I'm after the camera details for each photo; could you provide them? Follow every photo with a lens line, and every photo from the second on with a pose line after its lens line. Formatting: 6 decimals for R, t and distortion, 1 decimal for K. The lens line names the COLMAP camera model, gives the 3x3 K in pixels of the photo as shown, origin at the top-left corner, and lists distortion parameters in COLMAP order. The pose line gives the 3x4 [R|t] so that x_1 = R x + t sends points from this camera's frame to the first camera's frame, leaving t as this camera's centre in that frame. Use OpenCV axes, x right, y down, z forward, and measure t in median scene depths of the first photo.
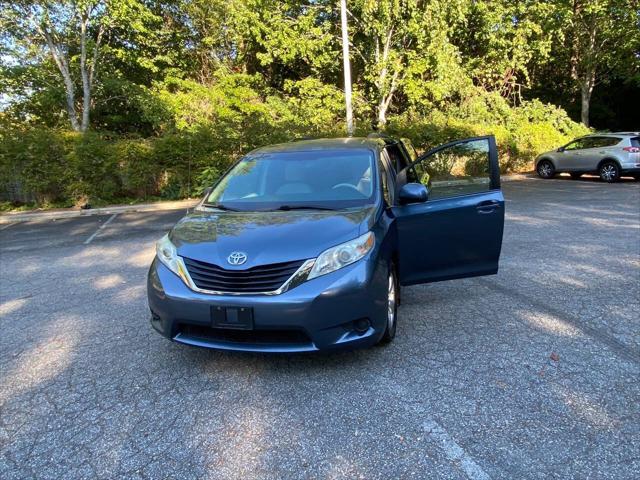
lens RADIAL K [[451.8, 0, 321.6], [0, 451.8, 235.3], [0, 0, 1]] dist [0.046088, -0.054105]
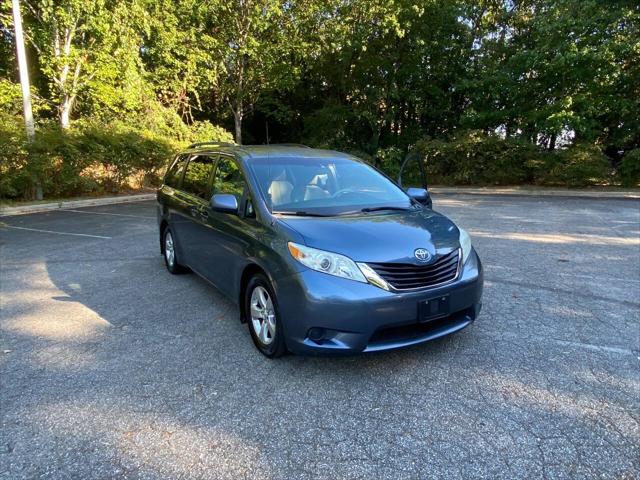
lens RADIAL K [[451.8, 0, 321.6], [0, 451.8, 235.3], [0, 0, 1]] dist [0.046088, -0.054105]
pose [[0.646339, -0.074621, 0.759393, -0.217886], [0.100873, 0.994828, 0.011901, -0.005993], [-0.756353, 0.068910, 0.650524, 0.090554]]
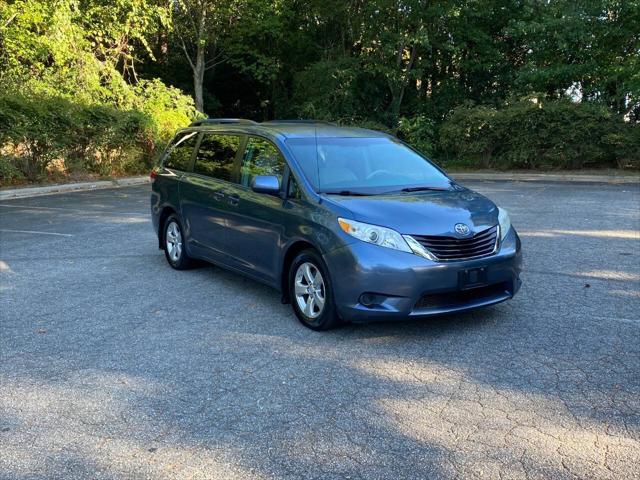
lens RADIAL K [[725.2, 0, 310.1], [0, 725.2, 241.3], [0, 0, 1]] dist [0.022358, 0.009402]
pose [[0.638449, -0.066045, 0.766825, -0.349778], [0.104399, 0.994535, -0.001263, 0.008086], [-0.762551, 0.080862, 0.641855, 0.021327]]
